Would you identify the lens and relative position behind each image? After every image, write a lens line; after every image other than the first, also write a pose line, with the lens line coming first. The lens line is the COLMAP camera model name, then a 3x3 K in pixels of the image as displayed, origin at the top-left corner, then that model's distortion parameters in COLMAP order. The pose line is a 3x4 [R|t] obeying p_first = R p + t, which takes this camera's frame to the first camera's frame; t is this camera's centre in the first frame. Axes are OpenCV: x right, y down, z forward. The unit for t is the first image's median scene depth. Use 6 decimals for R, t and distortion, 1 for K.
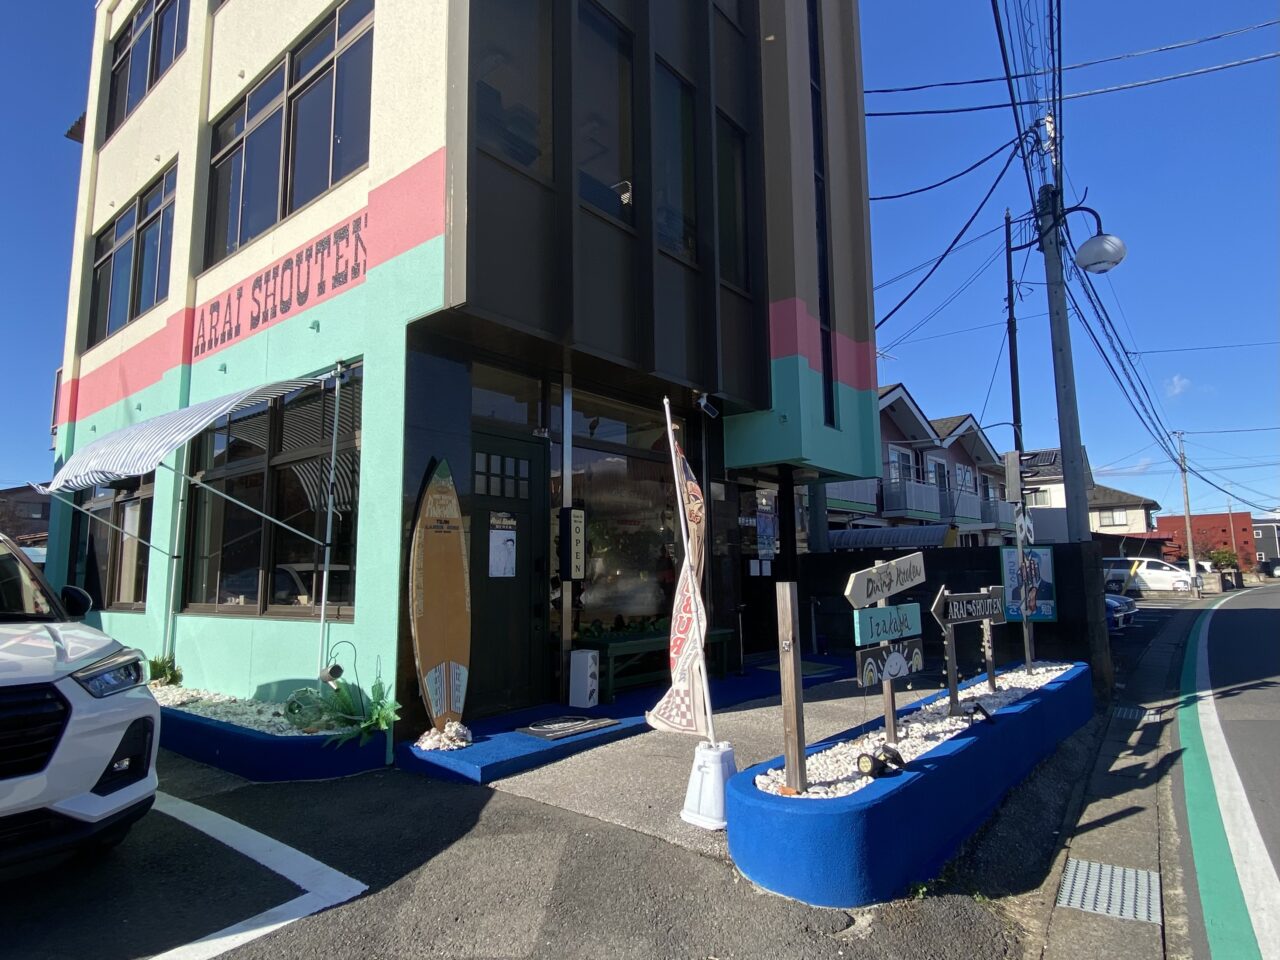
lens RADIAL K [[751.7, 0, 640.0], [0, 751.7, 480.0], [0, 0, 1]] dist [0.036080, -0.054702]
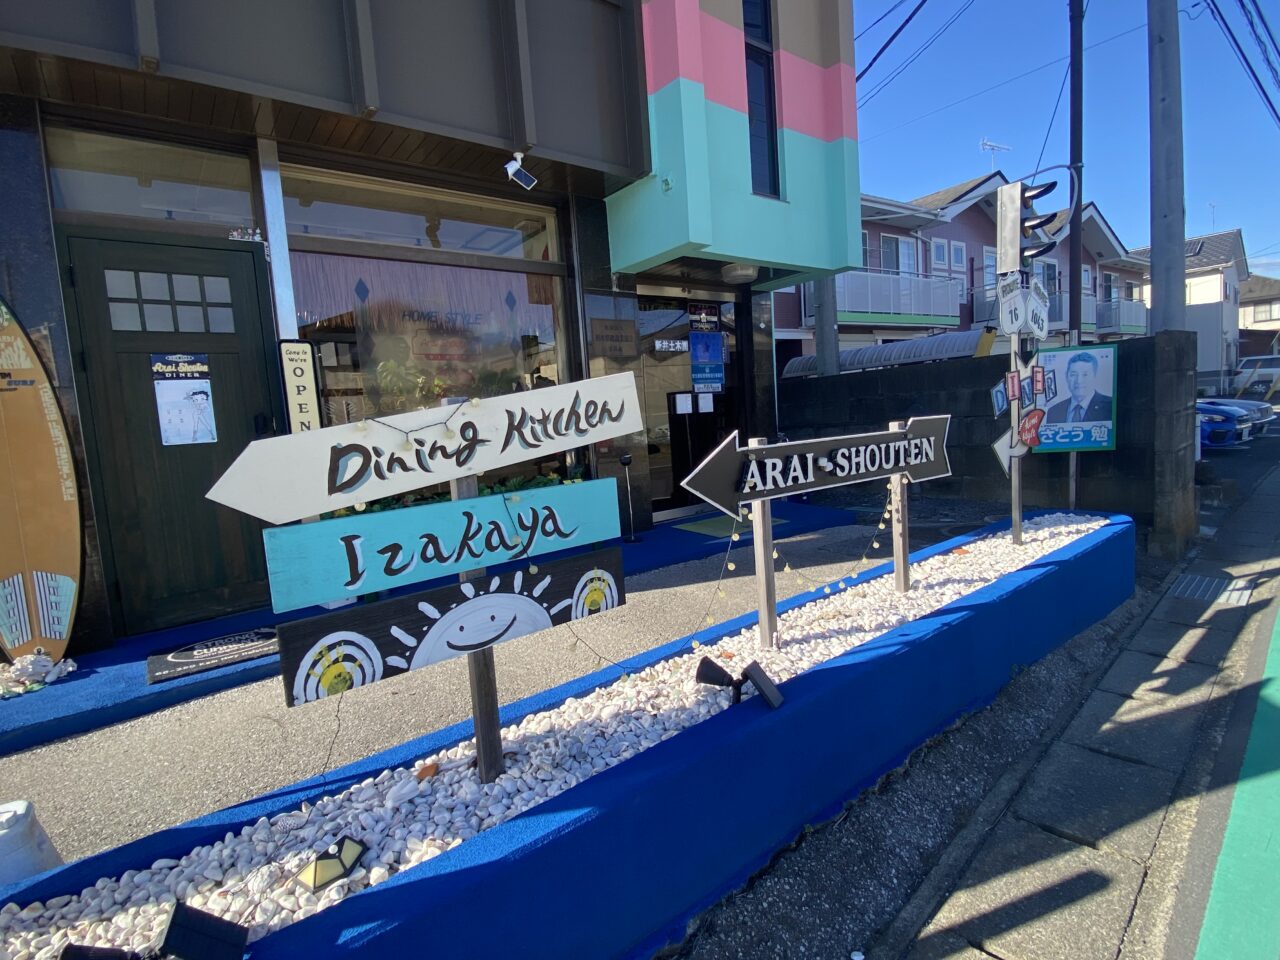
lens RADIAL K [[639.9, 0, 640.0], [0, 639.9, 480.0], [0, 0, 1]] dist [0.026180, -0.024782]
pose [[0.974569, -0.033800, -0.221522, 0.285898], [0.085068, 0.970361, 0.226192, 0.043793], [0.207311, -0.239284, 0.948559, 0.367122]]
